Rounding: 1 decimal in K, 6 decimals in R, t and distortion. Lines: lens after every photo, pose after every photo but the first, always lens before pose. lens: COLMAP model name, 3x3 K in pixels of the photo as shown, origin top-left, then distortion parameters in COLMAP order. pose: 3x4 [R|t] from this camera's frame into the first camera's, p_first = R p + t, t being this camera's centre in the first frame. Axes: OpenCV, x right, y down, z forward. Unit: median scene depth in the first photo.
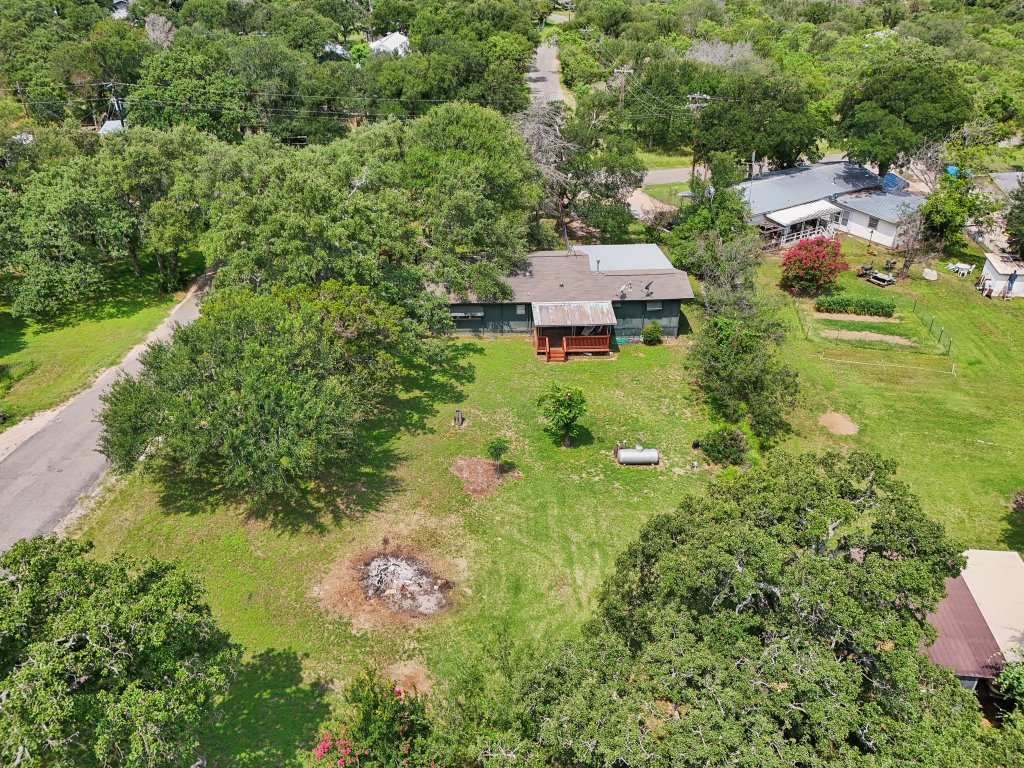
lens RADIAL K [[715.9, 0, 512.9], [0, 715.9, 383.8], [0, 0, 1]] dist [0.000672, 0.000472]
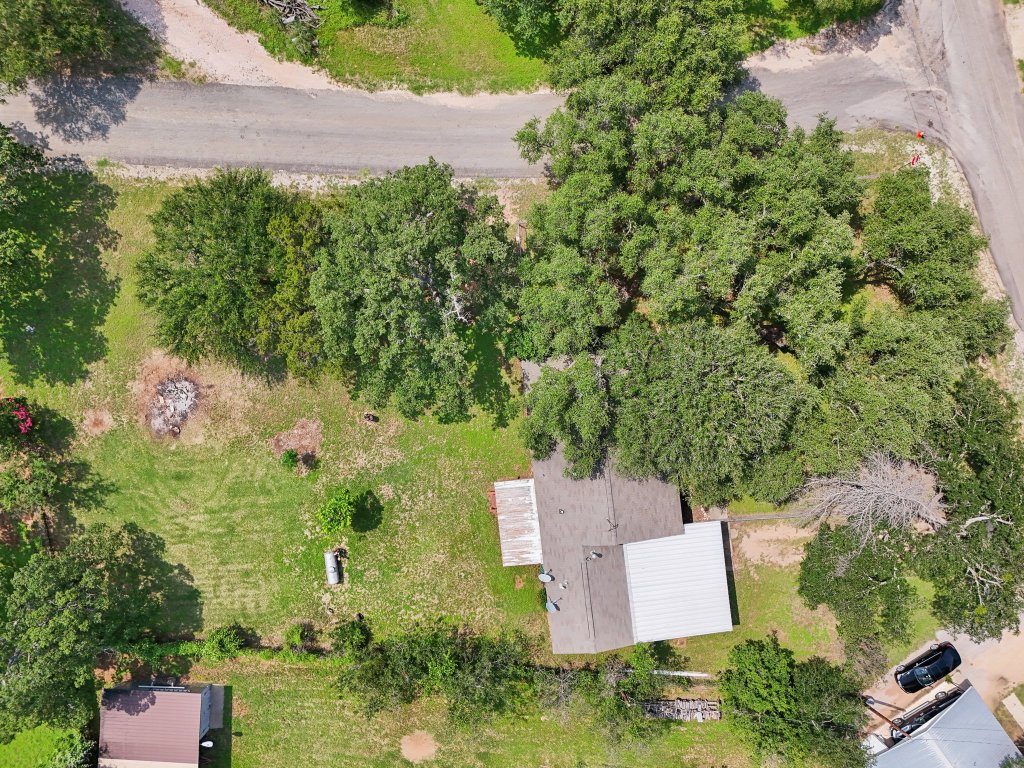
lens RADIAL K [[715.9, 0, 512.1], [0, 715.9, 383.2], [0, 0, 1]] dist [0.000672, 0.000472]
pose [[0.051722, 0.998439, -0.021072, -0.127249], [-0.568868, 0.046798, 0.821096, -1.385687], [0.820801, -0.030481, 0.570401, 0.701562]]
